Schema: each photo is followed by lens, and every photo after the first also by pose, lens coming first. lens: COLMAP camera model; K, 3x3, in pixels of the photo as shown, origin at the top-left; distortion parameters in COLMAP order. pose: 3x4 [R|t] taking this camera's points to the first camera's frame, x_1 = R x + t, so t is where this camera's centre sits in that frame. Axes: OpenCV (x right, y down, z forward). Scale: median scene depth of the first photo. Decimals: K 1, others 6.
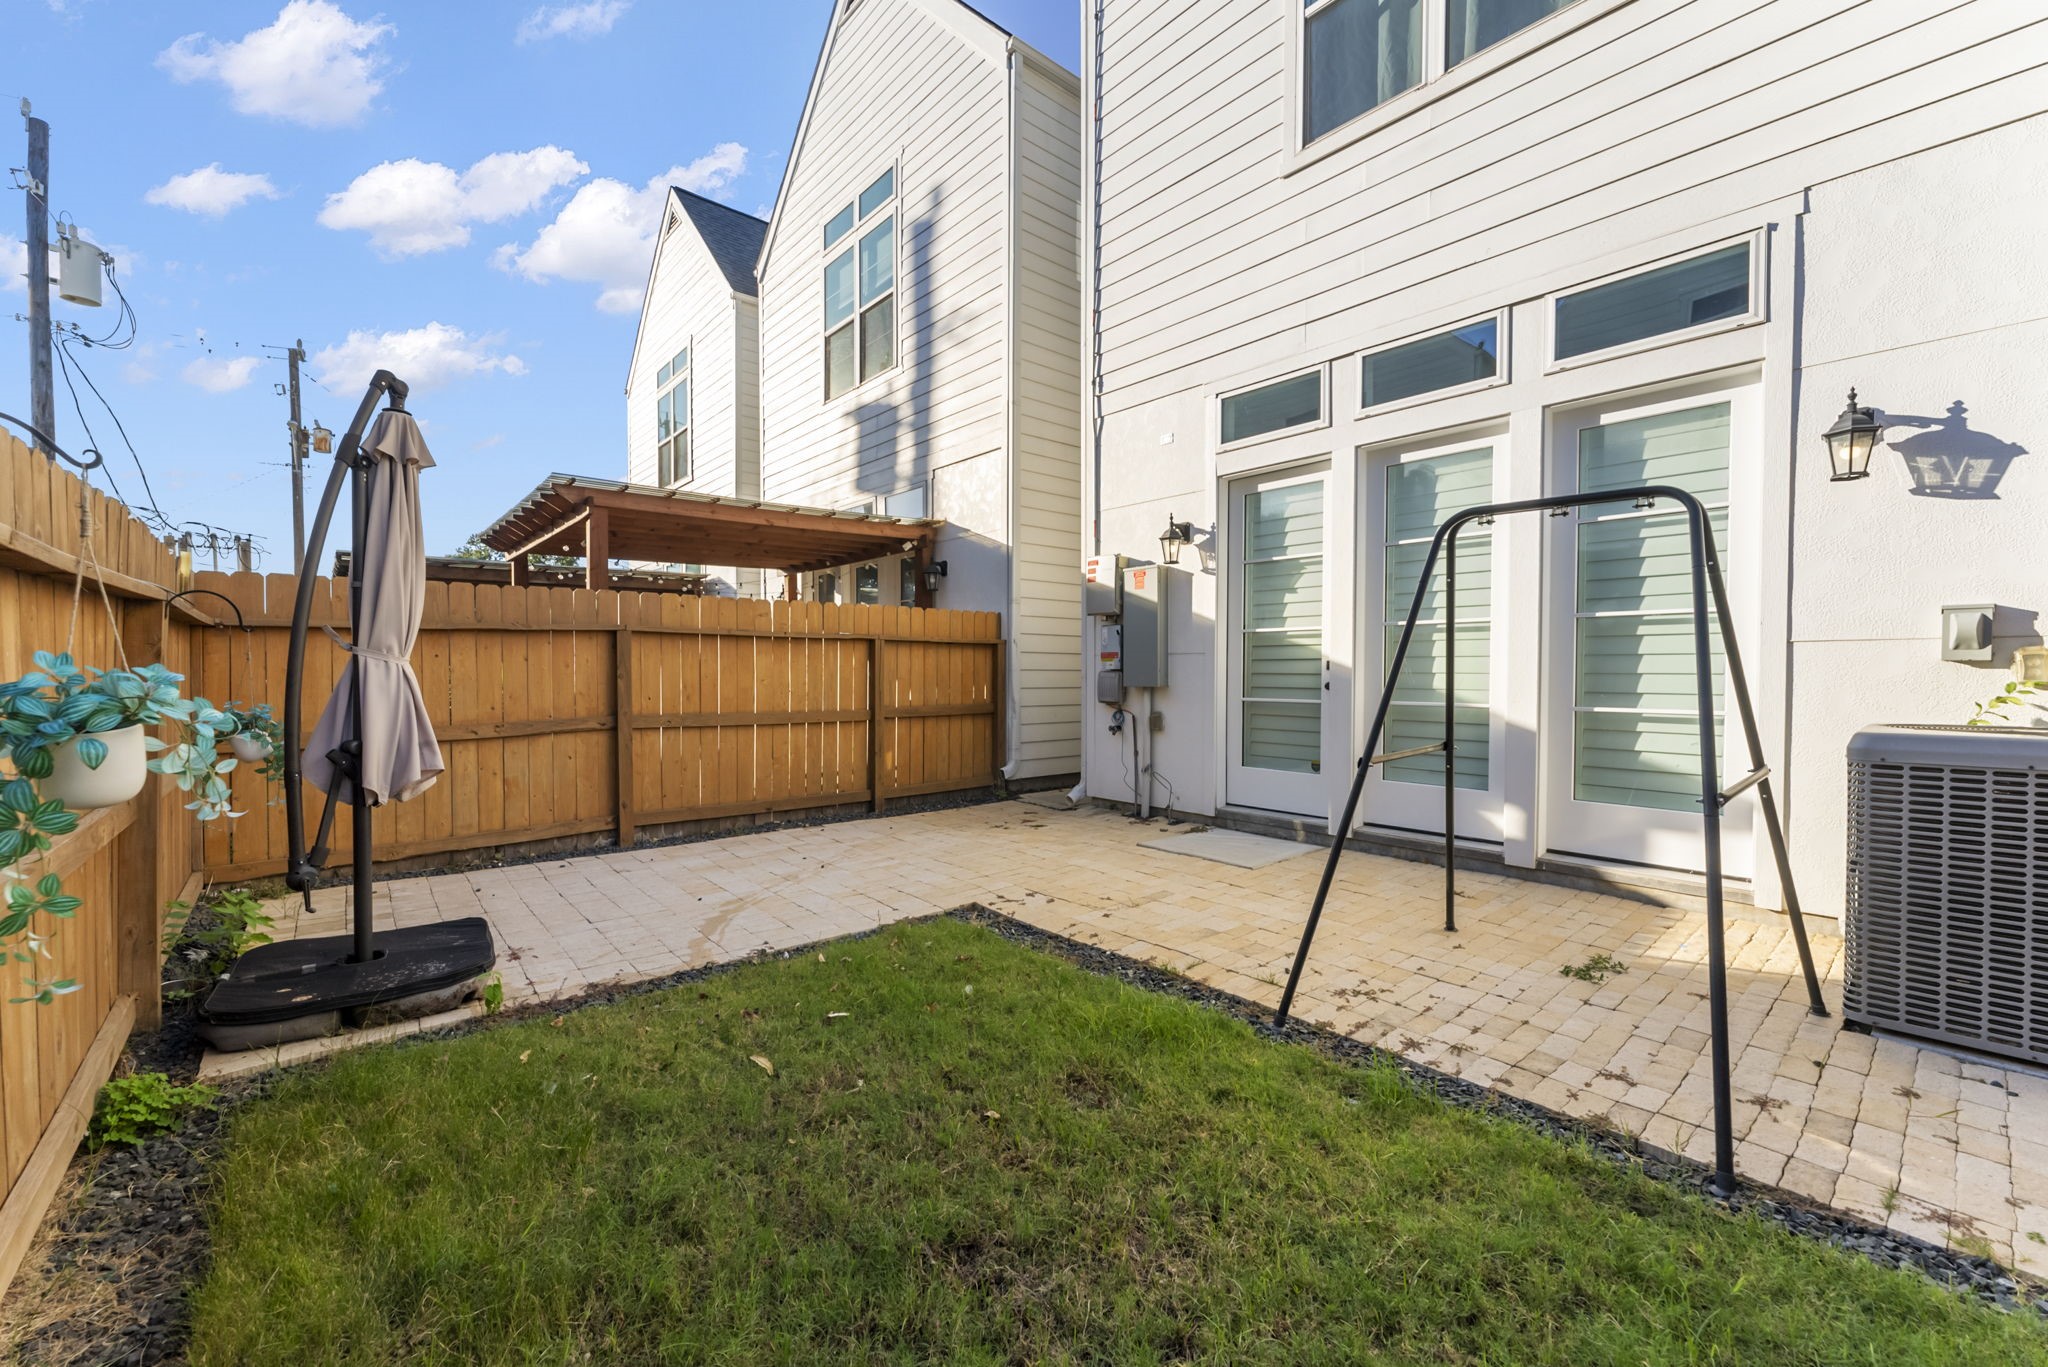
lens RADIAL K [[835.6, 0, 997.8], [0, 835.6, 682.3], [0, 0, 1]] dist [0.004954, -0.000912]
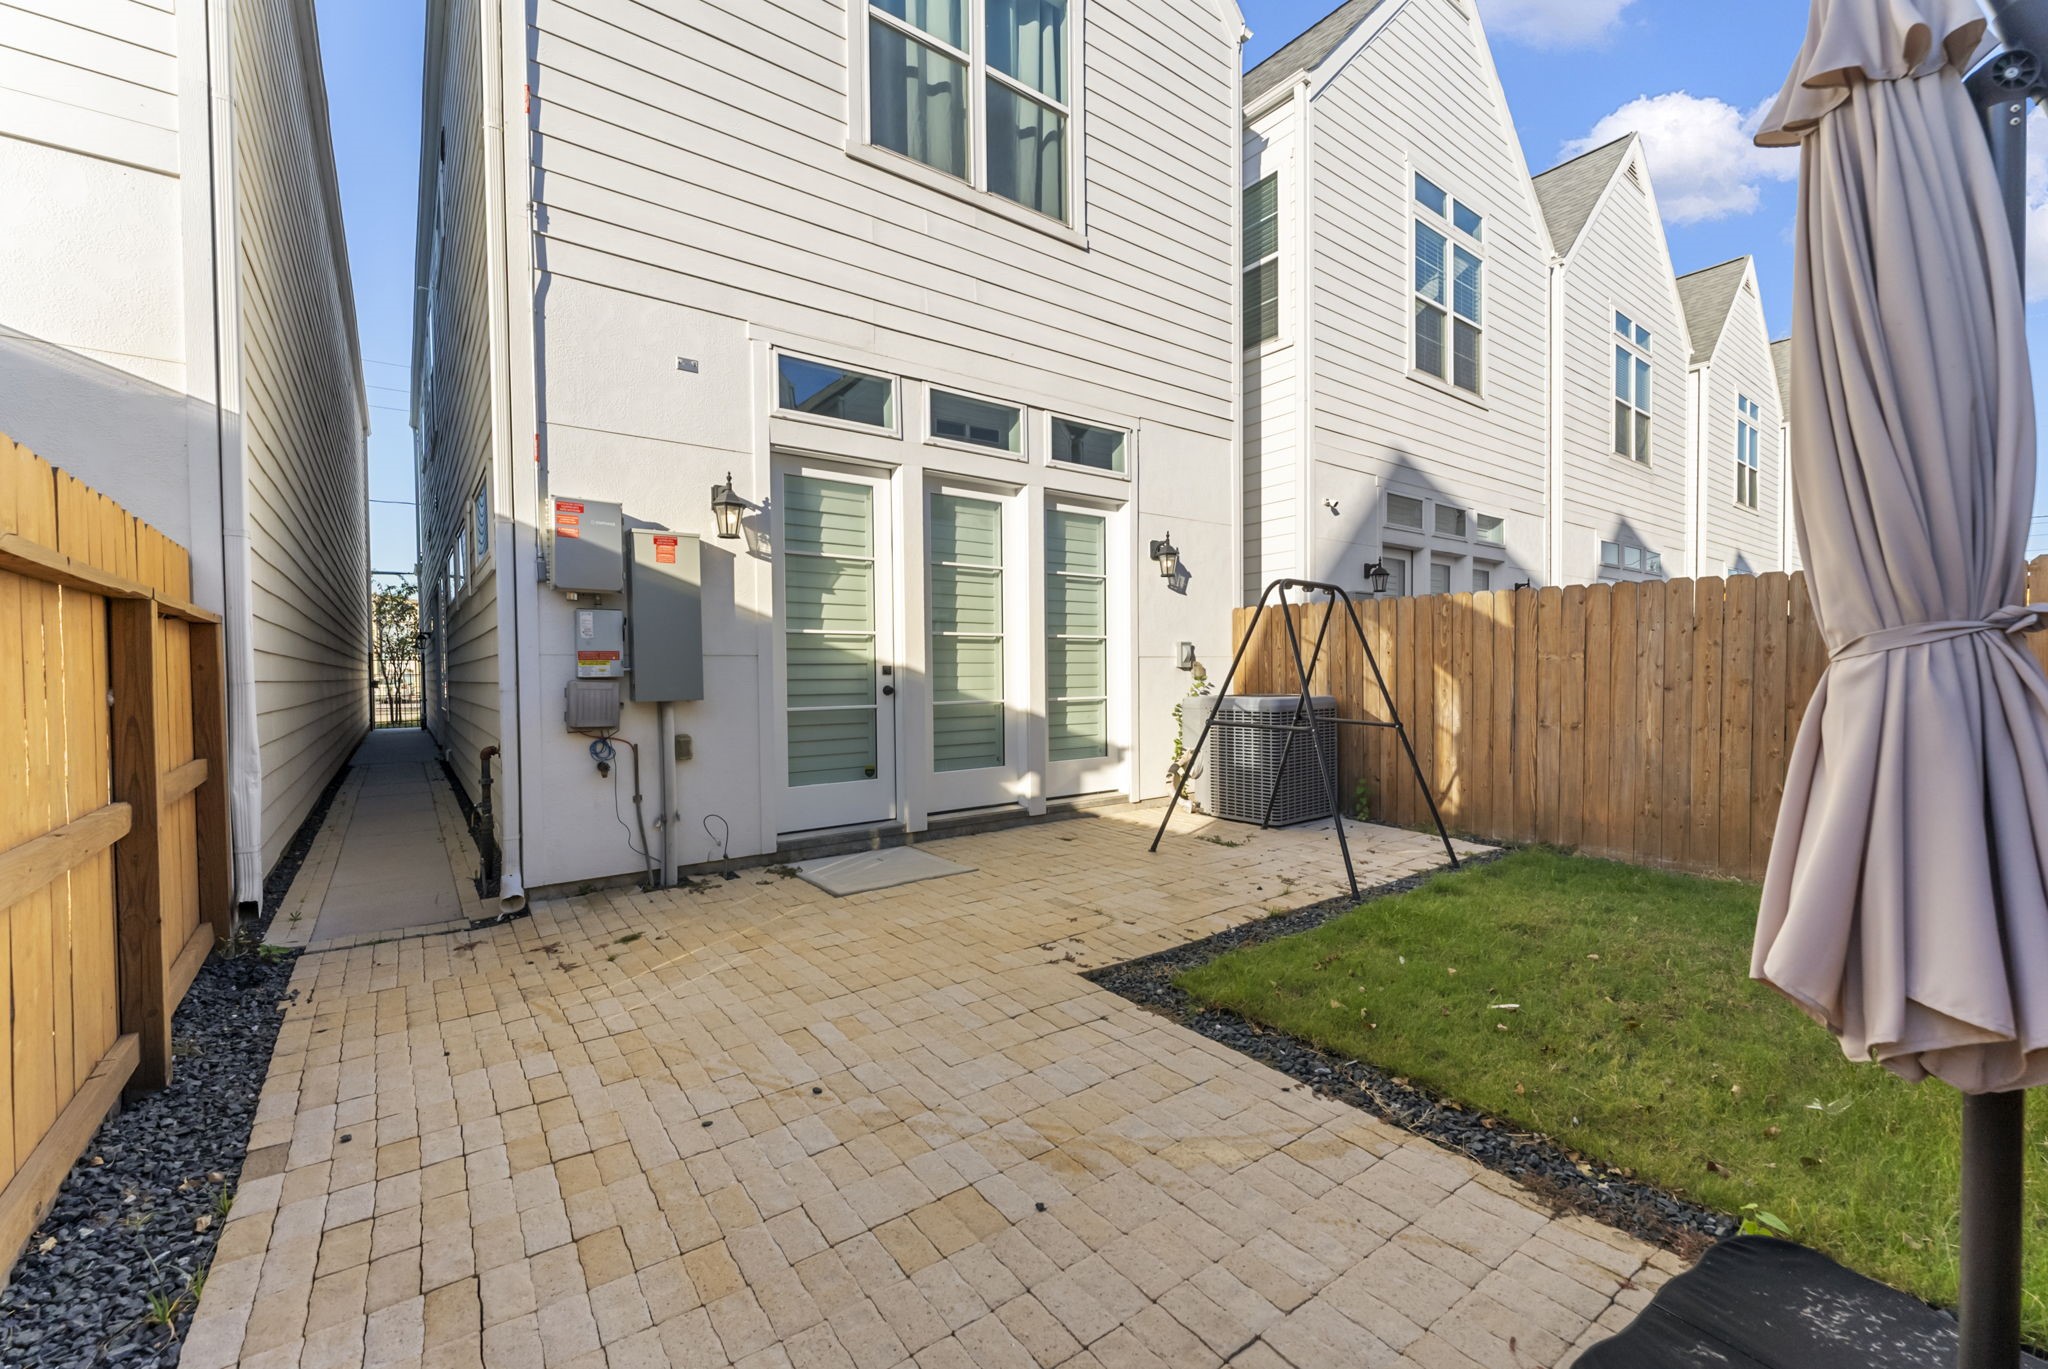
lens RADIAL K [[835.6, 0, 1053.2], [0, 835.6, 685.9], [0, 0, 1]] dist [0.004954, -0.000912]
pose [[0.023129, -0.017281, 0.999583, -0.693446], [0.024746, 0.999554, 0.016708, -0.015030], [-0.999426, 0.024349, 0.023546, 0.864865]]
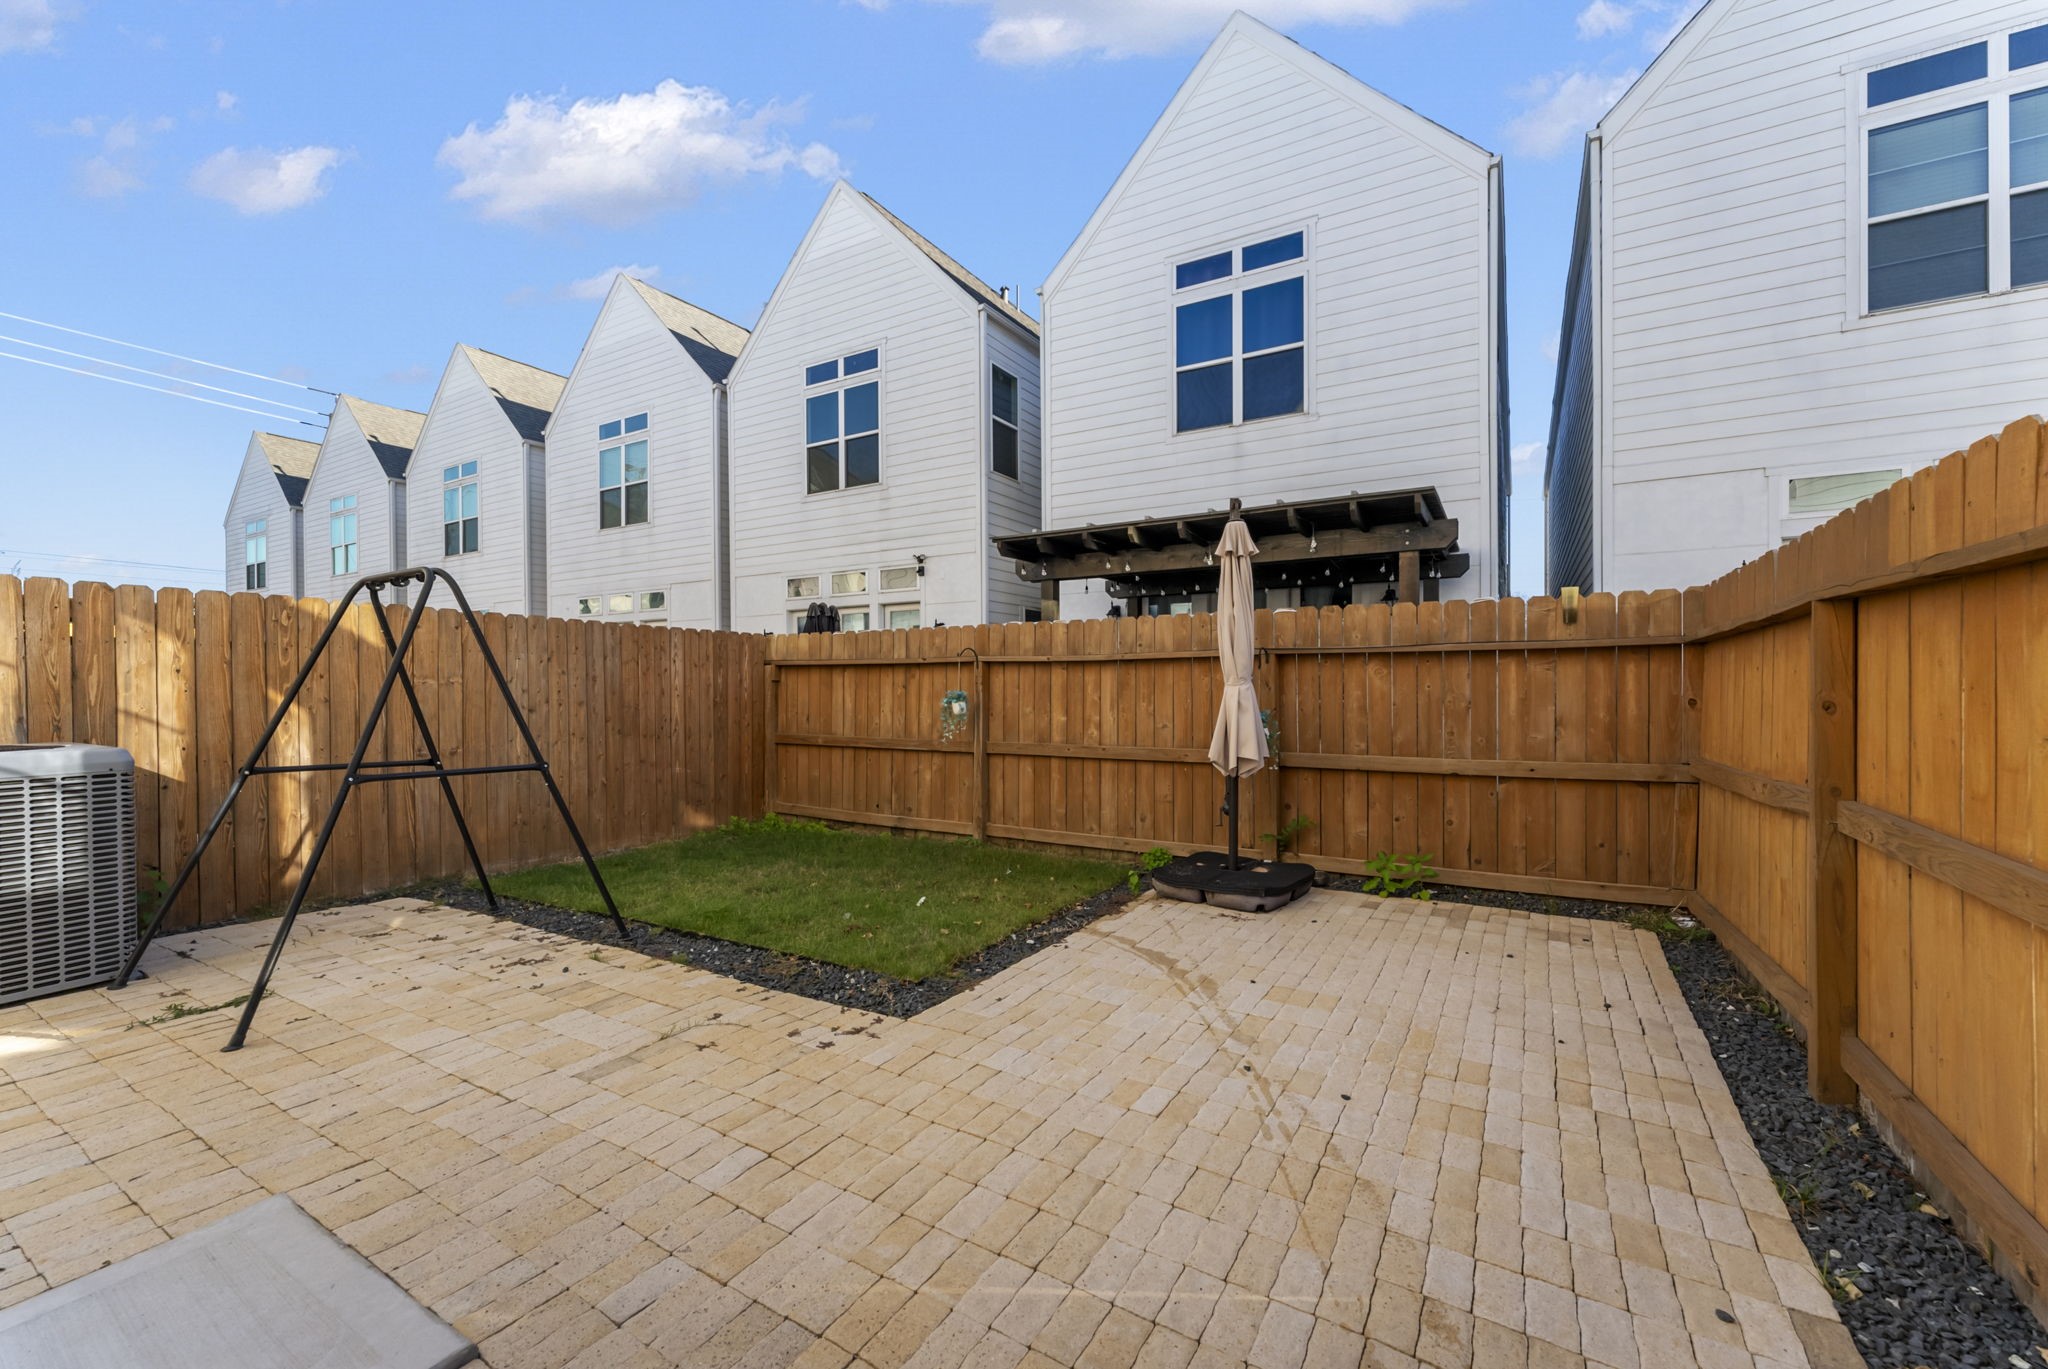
lens RADIAL K [[835.6, 0, 1001.4], [0, 835.6, 686.7], [0, 0, 1]] dist [0.004954, -0.000912]
pose [[-0.945741, 0.008761, -0.324803, 0.105870], [0.003277, 0.999843, 0.017425, -0.027817], [0.324905, 0.015416, -0.945621, 1.469445]]
